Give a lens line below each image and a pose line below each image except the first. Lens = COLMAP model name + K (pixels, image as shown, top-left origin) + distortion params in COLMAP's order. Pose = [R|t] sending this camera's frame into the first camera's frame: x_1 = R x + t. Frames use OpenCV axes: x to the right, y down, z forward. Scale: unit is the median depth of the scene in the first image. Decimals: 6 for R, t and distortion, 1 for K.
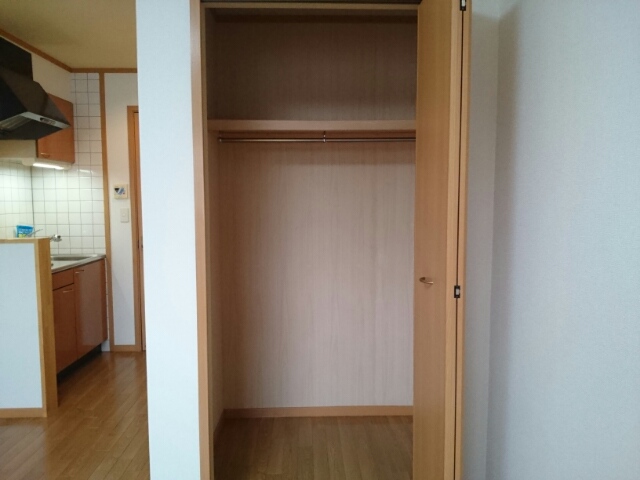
lens RADIAL K [[501.0, 0, 317.9], [0, 501.0, 243.6], [0, 0, 1]] dist [0.005389, -0.001923]
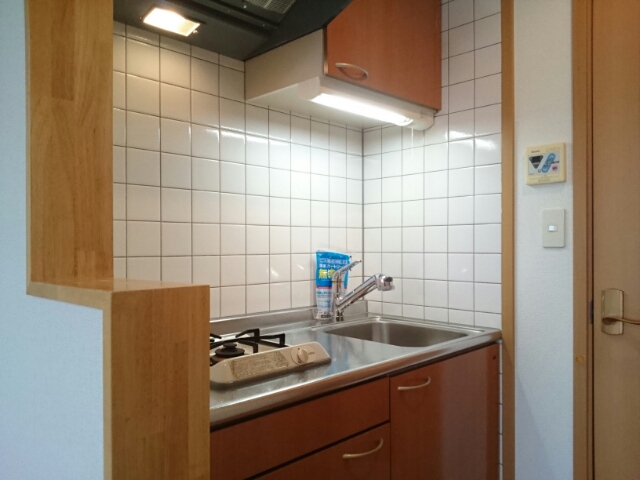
lens RADIAL K [[501.0, 0, 317.9], [0, 501.0, 243.6], [0, 0, 1]] dist [0.005389, -0.001923]
pose [[0.695302, -0.001475, -0.718716, -0.245327], [-0.059397, 0.996459, -0.059506, -0.014302], [0.716259, 0.084064, 0.692753, 0.630288]]
